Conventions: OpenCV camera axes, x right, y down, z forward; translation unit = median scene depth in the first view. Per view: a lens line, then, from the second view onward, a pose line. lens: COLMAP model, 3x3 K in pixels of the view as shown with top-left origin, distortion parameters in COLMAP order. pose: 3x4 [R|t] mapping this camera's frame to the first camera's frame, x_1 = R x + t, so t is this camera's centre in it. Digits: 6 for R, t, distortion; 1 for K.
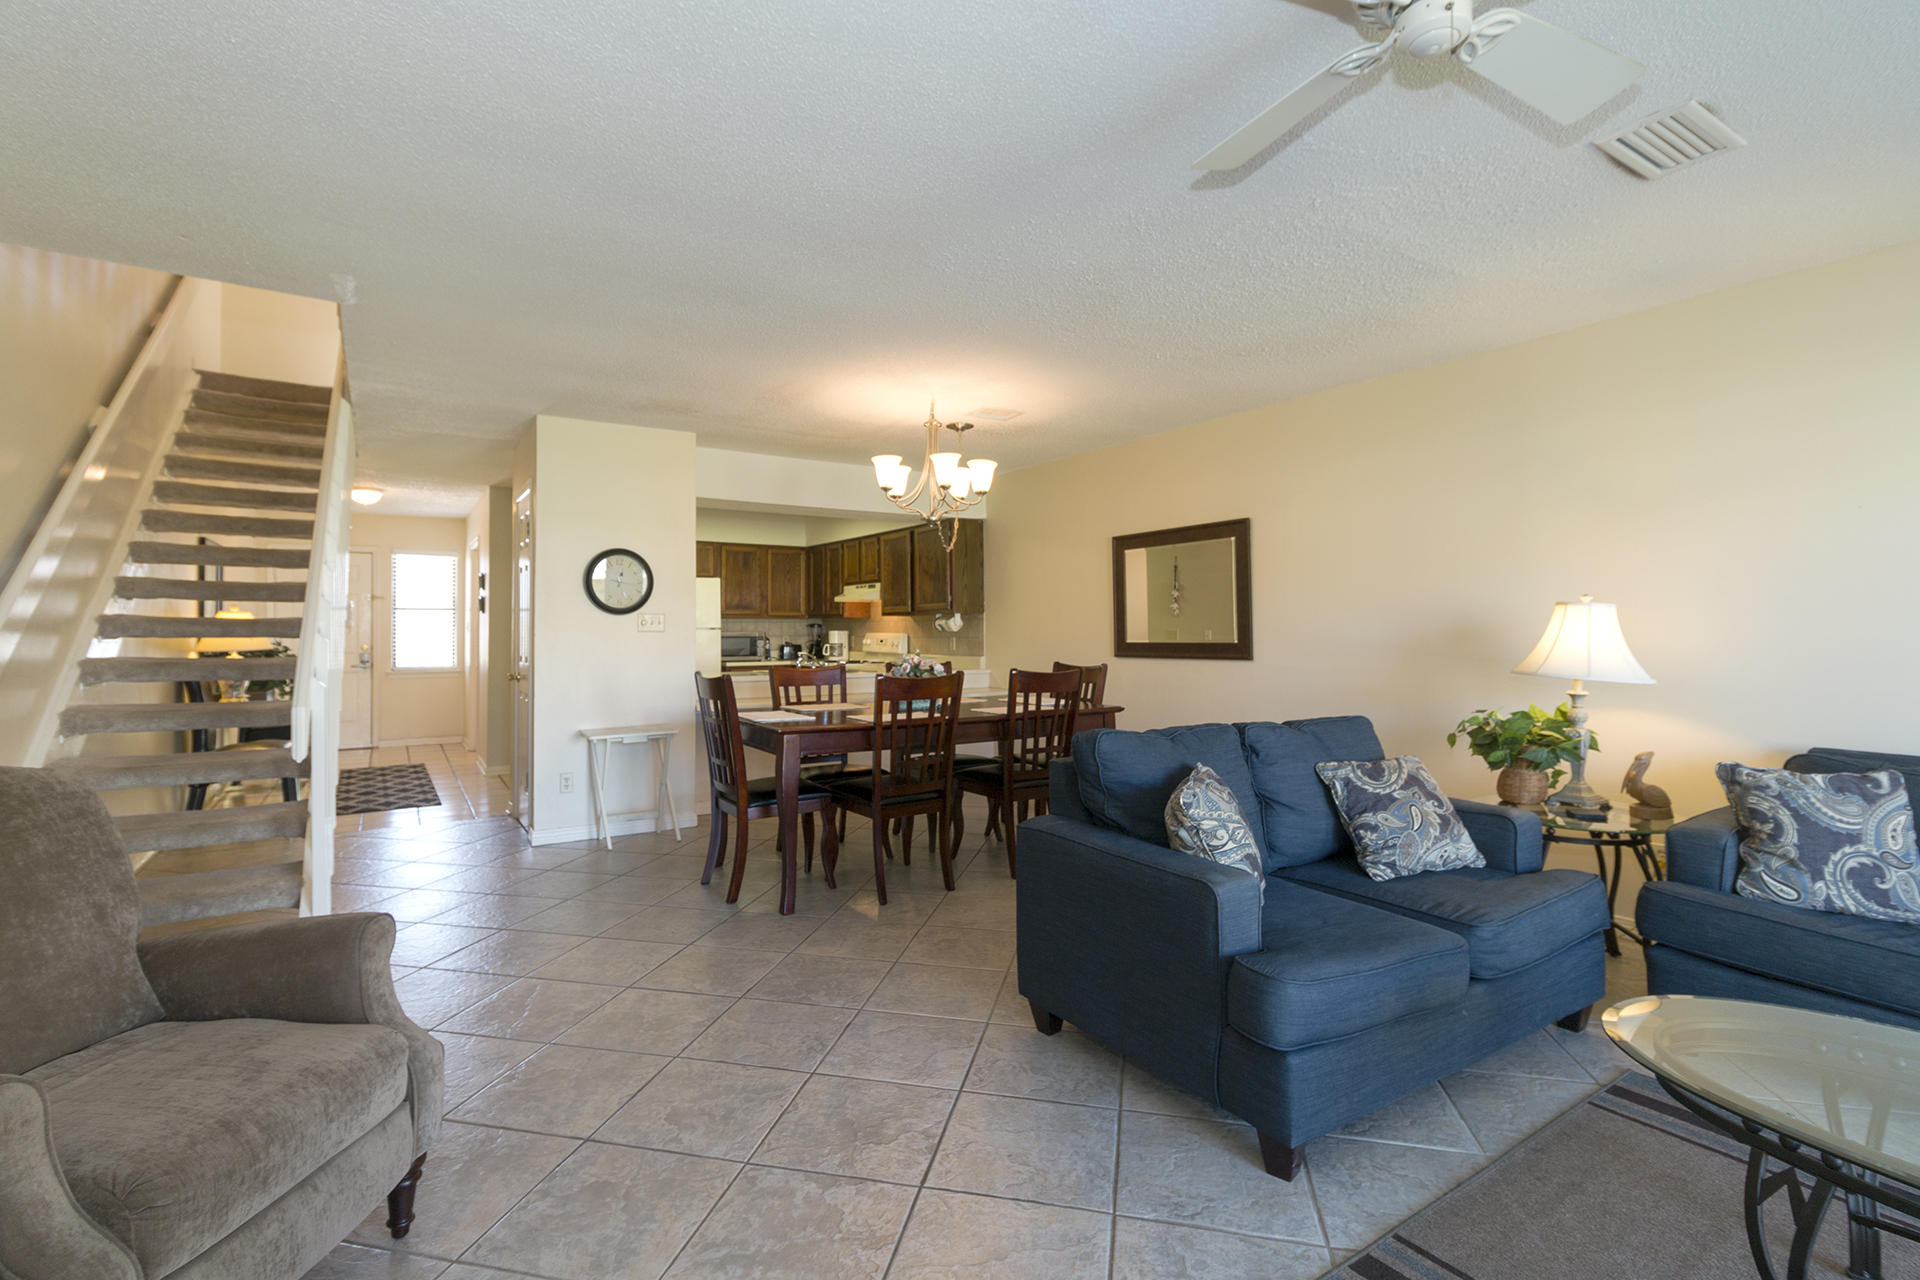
lens RADIAL K [[888.1, 0, 960.8], [0, 888.1, 620.4], [0, 0, 1]] dist [0.012463, 0.000619]
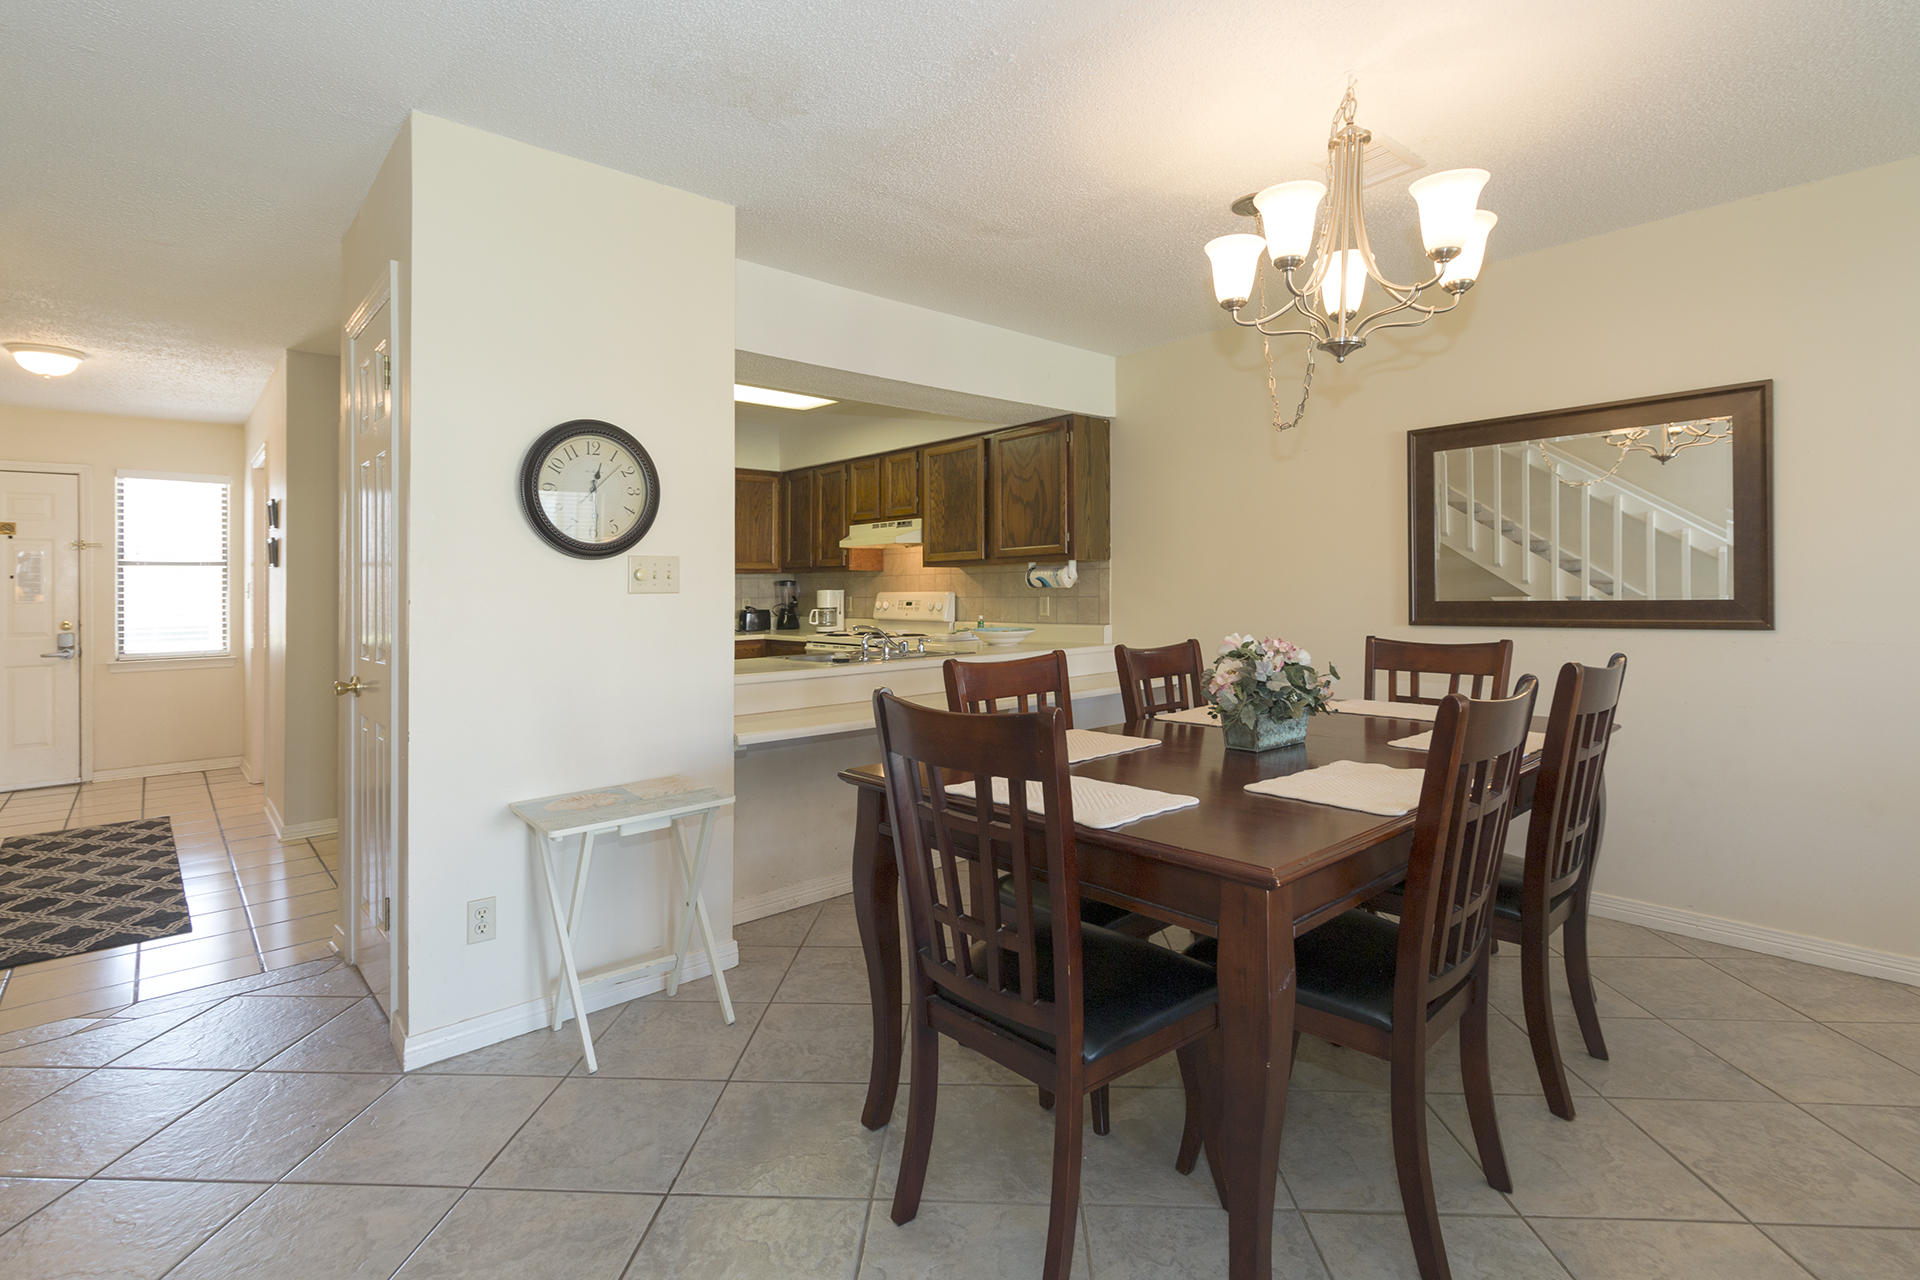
lens RADIAL K [[895.0, 0, 962.2], [0, 895.0, 572.8], [0, 0, 1]] dist [0.002593, 0.000779]
pose [[0.986403, -0.008407, 0.164132, -0.192483], [0.009622, 0.999932, -0.006613, 0.004851], [-0.164065, 0.008102, 0.986416, 0.352654]]
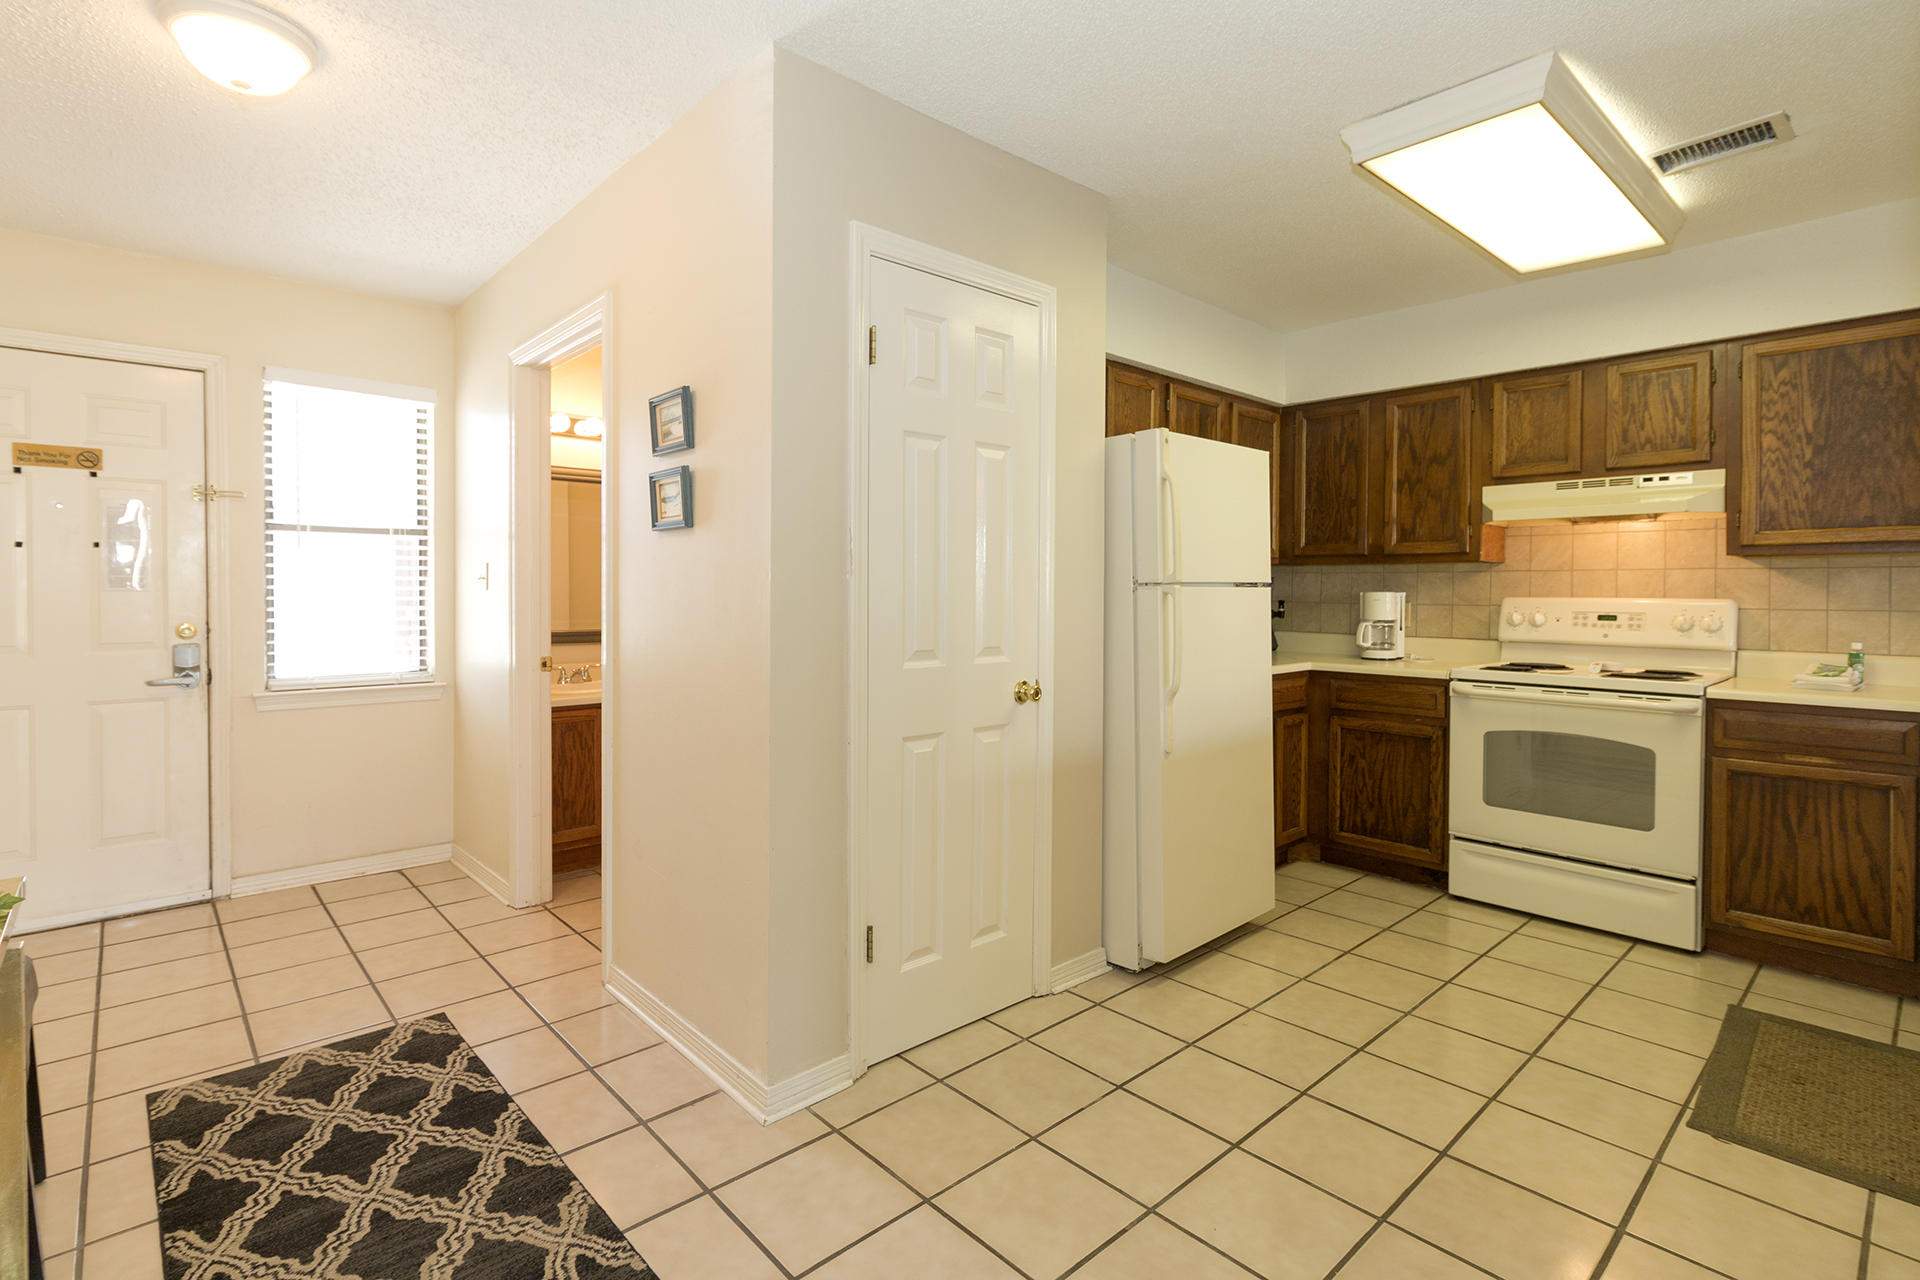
lens RADIAL K [[900.8, 0, 962.6], [0, 900.8, 596.6], [0, 0, 1]] dist [0.000000, 0.000071]
pose [[0.983711, 0.004219, 0.179708, -0.547649], [-0.007749, 0.999790, 0.018948, 0.009366], [-0.179591, -0.020032, 0.983537, 0.754328]]
